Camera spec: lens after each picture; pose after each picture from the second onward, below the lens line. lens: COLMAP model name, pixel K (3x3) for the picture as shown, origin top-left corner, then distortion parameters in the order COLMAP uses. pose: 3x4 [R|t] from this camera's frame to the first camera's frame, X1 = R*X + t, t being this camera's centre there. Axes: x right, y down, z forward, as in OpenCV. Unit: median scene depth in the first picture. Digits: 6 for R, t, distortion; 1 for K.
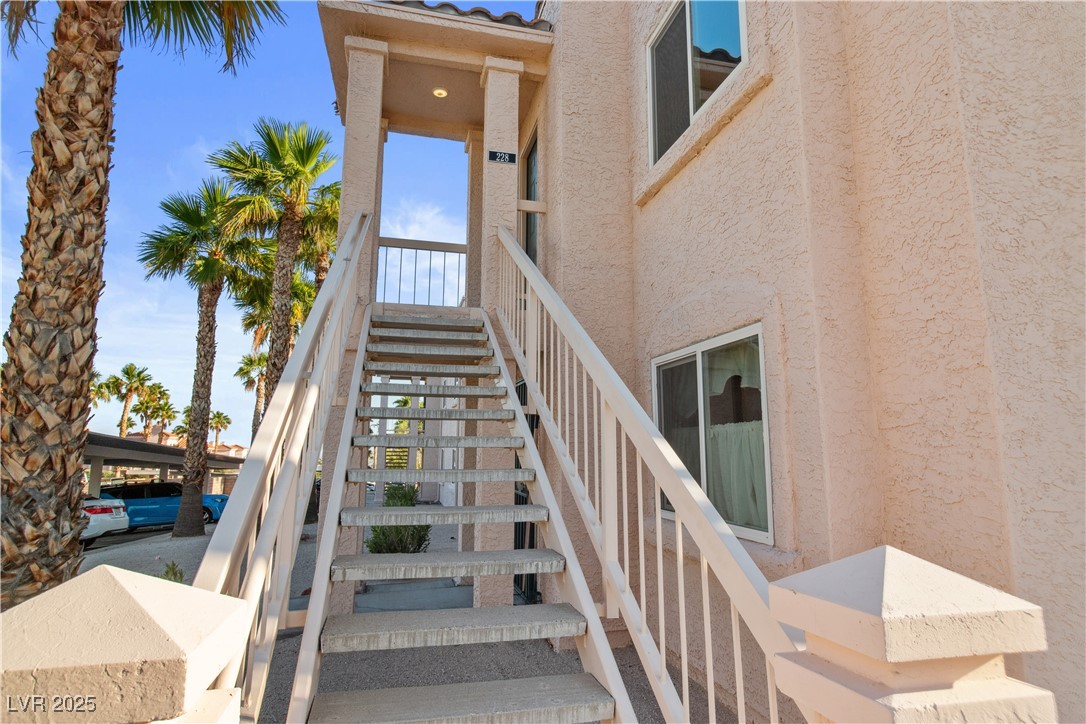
lens RADIAL K [[585.7, 0, 545.6], [0, 585.7, 356.8], [0, 0, 1]] dist [-0.003687, -0.000670]
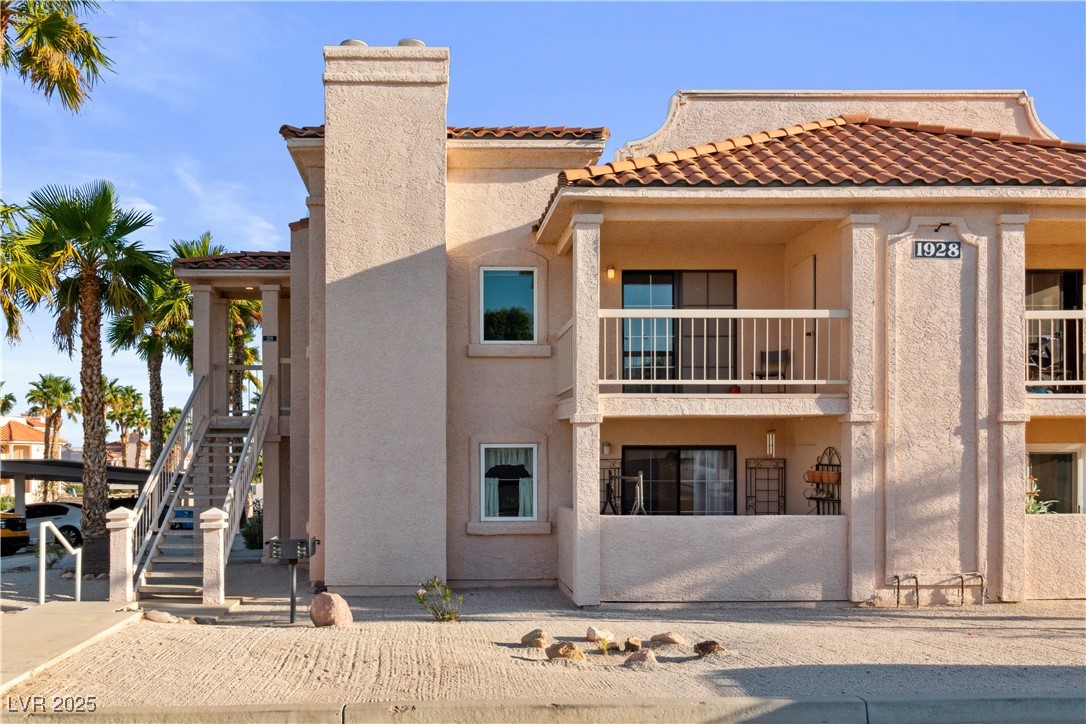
lens RADIAL K [[953.8, 0, 510.8], [0, 953.8, 455.4], [0, 0, 1]] dist [0.011899, 0.002717]
pose [[0.977751, -0.004208, -0.209729, 1.488105], [0.039041, 0.985981, 0.162227, -0.470562], [0.206106, -0.166806, 0.964208, -2.144658]]
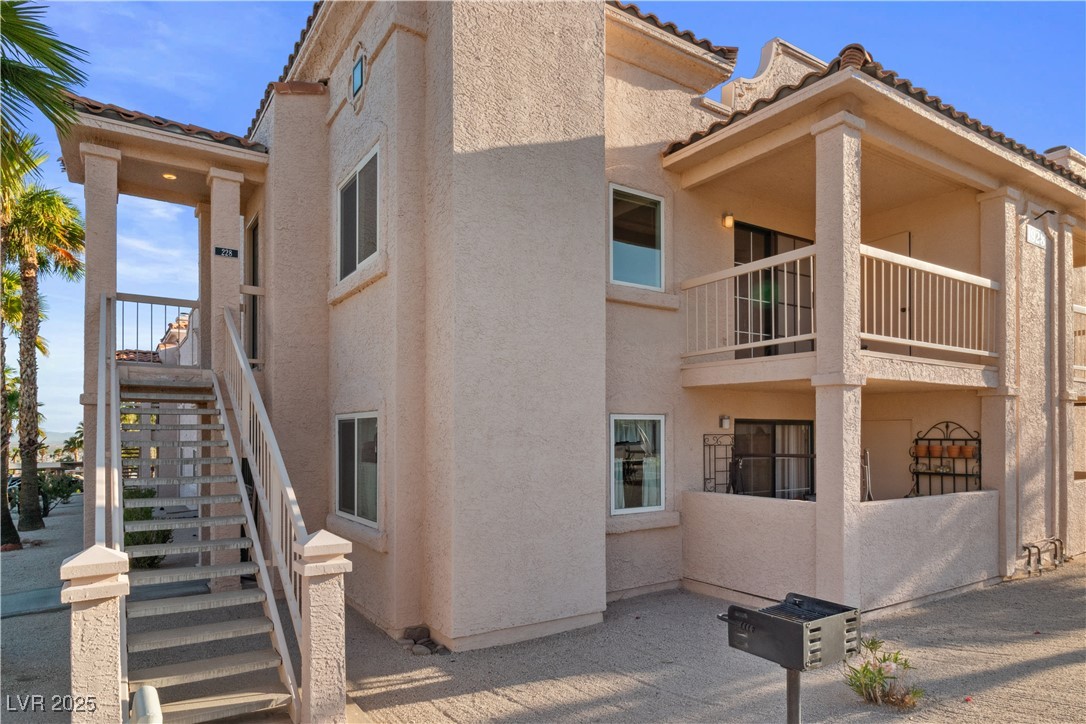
lens RADIAL K [[648.7, 0, 547.6], [0, 648.7, 433.5], [0, 0, 1]] dist [0.002886, 0.000004]
pose [[0.941995, -0.003675, 0.335607, 0.120389], [-0.050248, 0.987126, 0.151849, -0.210137], [-0.331844, -0.159905, 0.929683, -0.691844]]
